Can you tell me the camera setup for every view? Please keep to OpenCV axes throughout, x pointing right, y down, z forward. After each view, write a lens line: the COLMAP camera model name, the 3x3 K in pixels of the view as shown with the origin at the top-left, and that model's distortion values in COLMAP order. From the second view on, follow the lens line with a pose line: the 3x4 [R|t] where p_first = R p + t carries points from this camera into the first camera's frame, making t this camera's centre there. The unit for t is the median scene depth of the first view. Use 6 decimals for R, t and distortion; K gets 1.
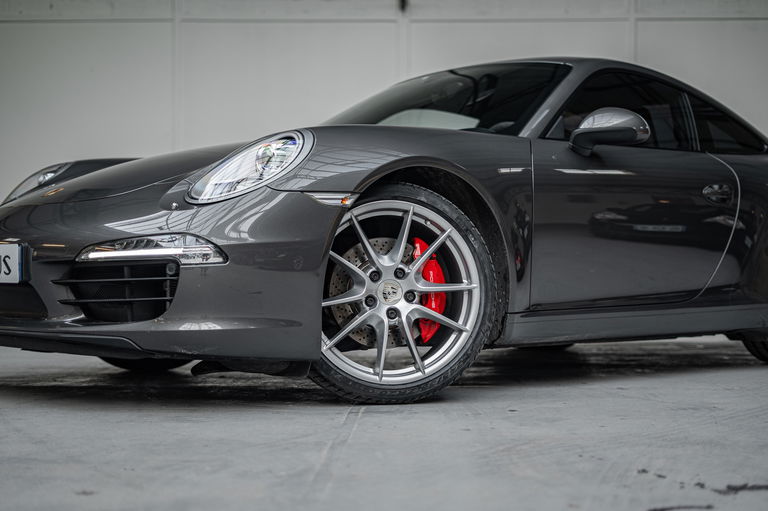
lens RADIAL K [[1080.2, 0, 384.0], [0, 1080.2, 255.5], [0, 0, 1]] dist [0.006157, 0.023030]
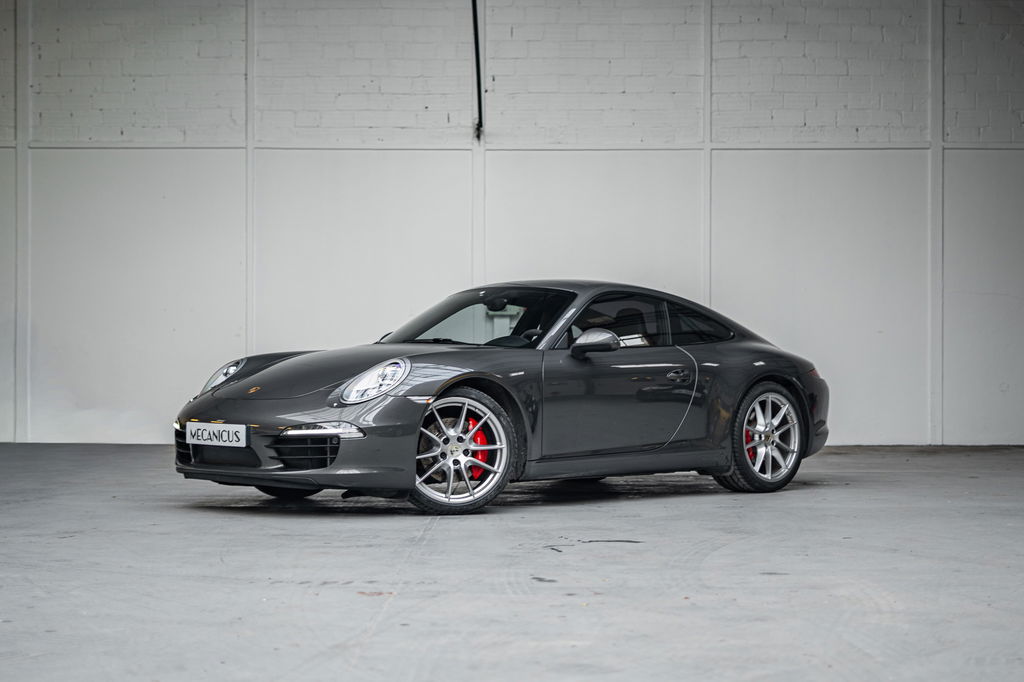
lens RADIAL K [[1440.2, 0, 512.0], [0, 1440.2, 341.0], [0, 0, 1]] dist [0.006157, 0.023030]
pose [[0.999505, -0.000800, 0.031456, 0.025000], [0.001033, 0.999972, -0.007385, -0.123513], [-0.031450, 0.007414, 0.999478, -1.306263]]
